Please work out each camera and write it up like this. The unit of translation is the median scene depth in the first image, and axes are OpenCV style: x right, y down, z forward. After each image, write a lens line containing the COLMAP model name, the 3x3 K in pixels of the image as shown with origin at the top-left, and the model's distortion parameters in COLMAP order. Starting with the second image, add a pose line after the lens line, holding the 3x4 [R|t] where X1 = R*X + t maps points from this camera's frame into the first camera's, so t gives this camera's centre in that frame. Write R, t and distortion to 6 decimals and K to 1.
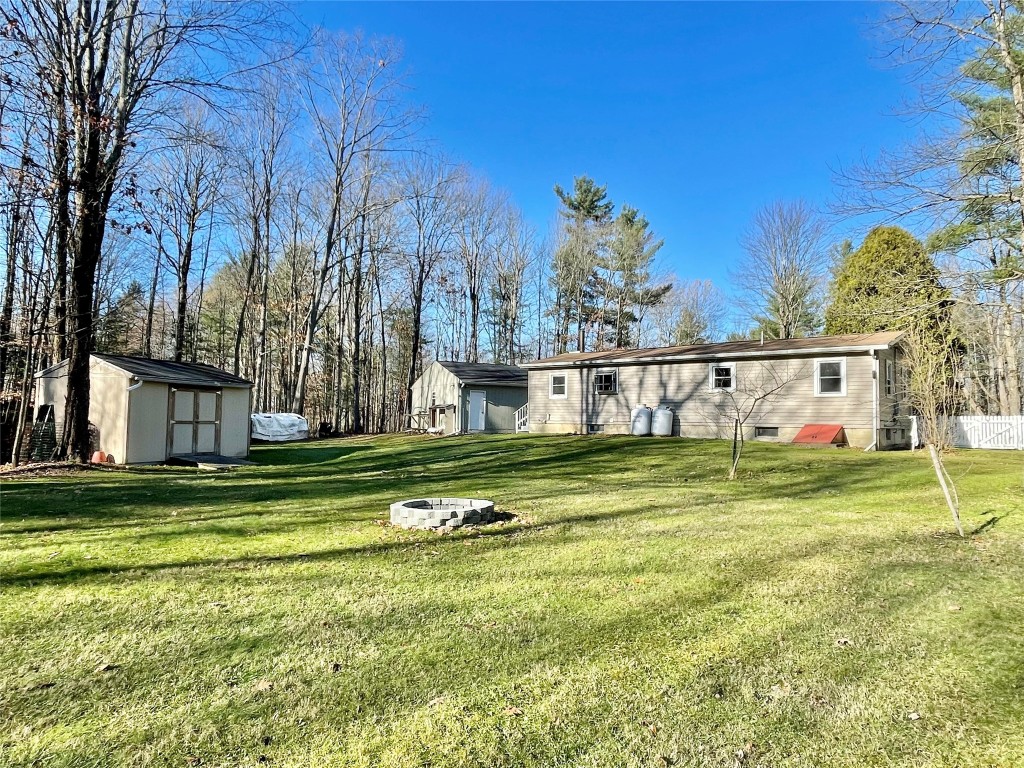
lens RADIAL K [[652.8, 0, 512.0], [0, 652.8, 384.0], [0, 0, 1]] dist [-0.001708, -0.004740]
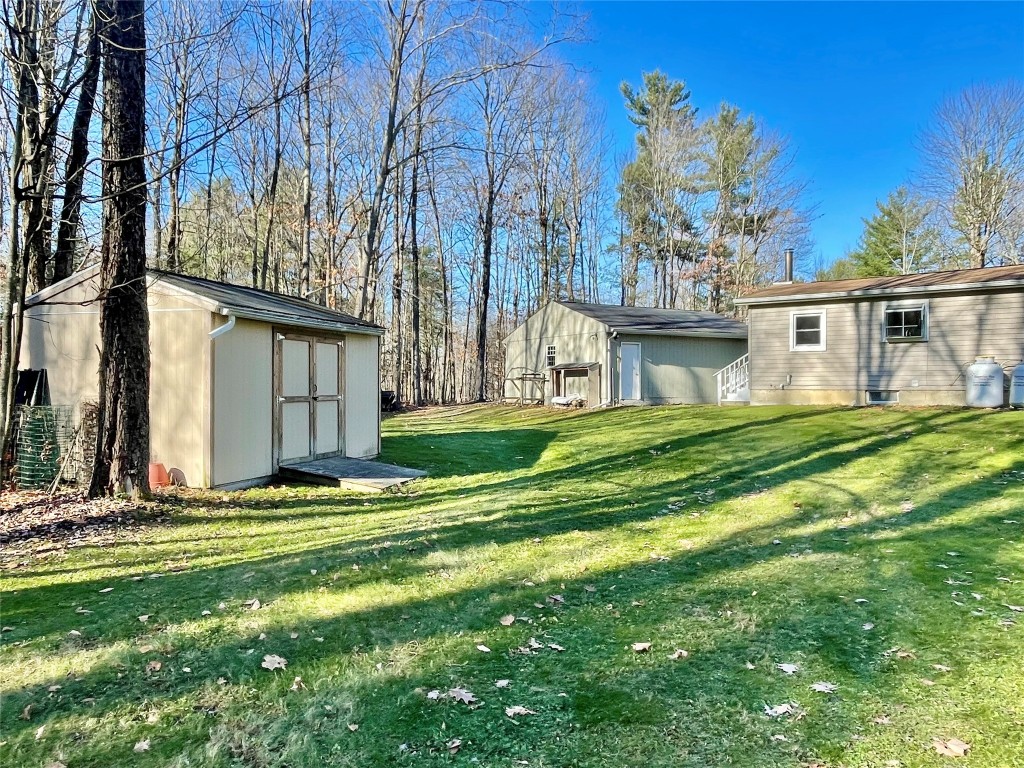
lens RADIAL K [[724.3, 0, 507.2], [0, 724.3, 385.5], [0, 0, 1]] dist [0.022765, -0.047196]
pose [[0.999660, -0.013825, 0.022130, -0.257401], [0.012499, 0.998181, 0.058972, 0.011383], [-0.022905, -0.058675, 0.998014, 0.308292]]
